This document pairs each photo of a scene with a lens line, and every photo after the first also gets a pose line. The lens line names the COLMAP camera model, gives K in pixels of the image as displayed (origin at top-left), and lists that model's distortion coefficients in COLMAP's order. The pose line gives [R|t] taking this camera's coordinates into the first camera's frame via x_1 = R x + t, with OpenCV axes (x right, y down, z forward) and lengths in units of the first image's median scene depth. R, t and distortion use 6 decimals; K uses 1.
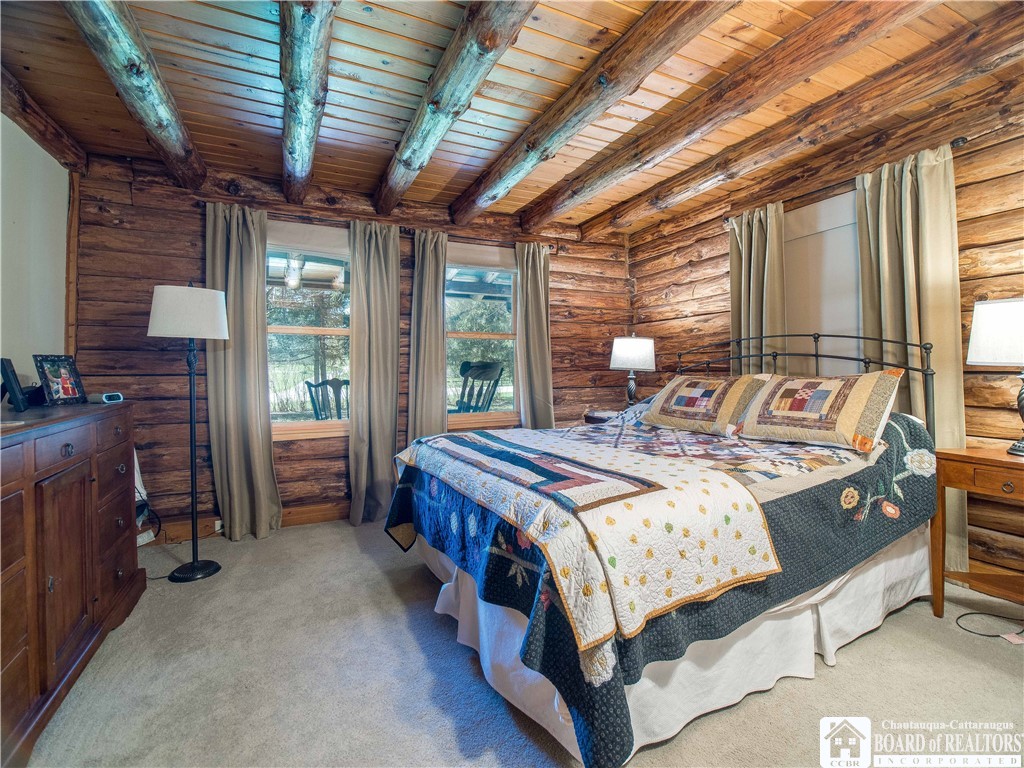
lens RADIAL K [[465.5, 0, 516.1], [0, 465.5, 363.5], [0, 0, 1]] dist [0.002221, -0.006893]
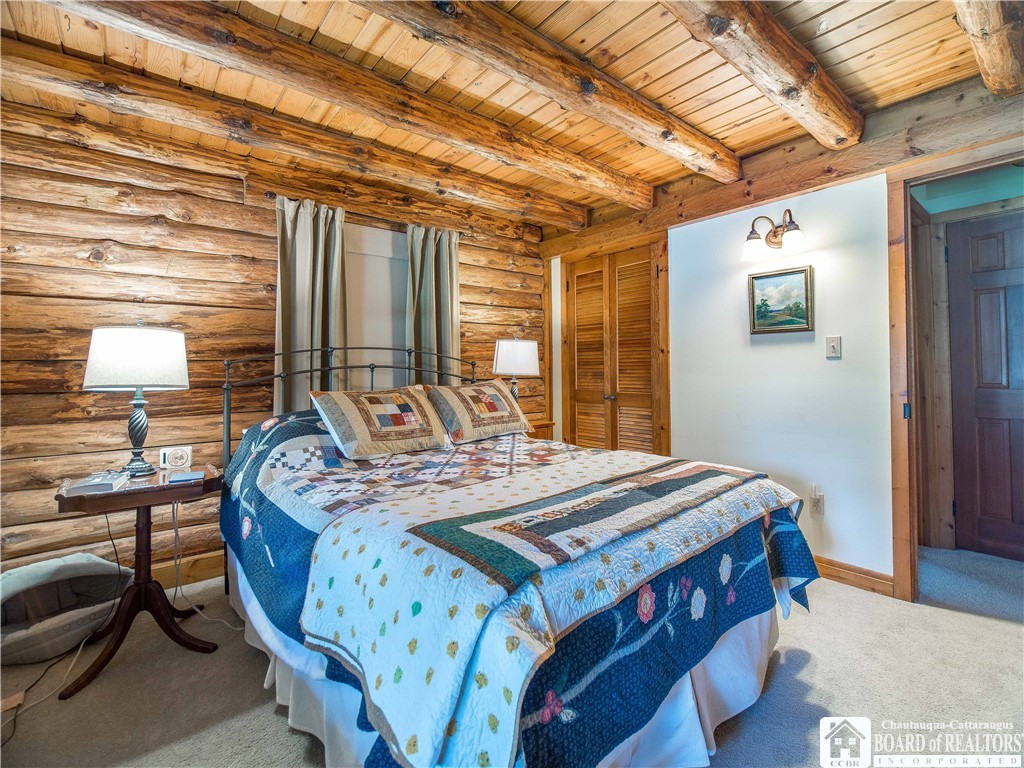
lens RADIAL K [[465.5, 0, 516.1], [0, 465.5, 363.5], [0, 0, 1]] dist [0.002221, -0.006893]
pose [[-0.244063, 0.016494, 0.969619, -0.477051], [0.007459, 0.999858, -0.015131, -0.007777], [-0.969731, 0.003540, -0.244151, 0.914990]]
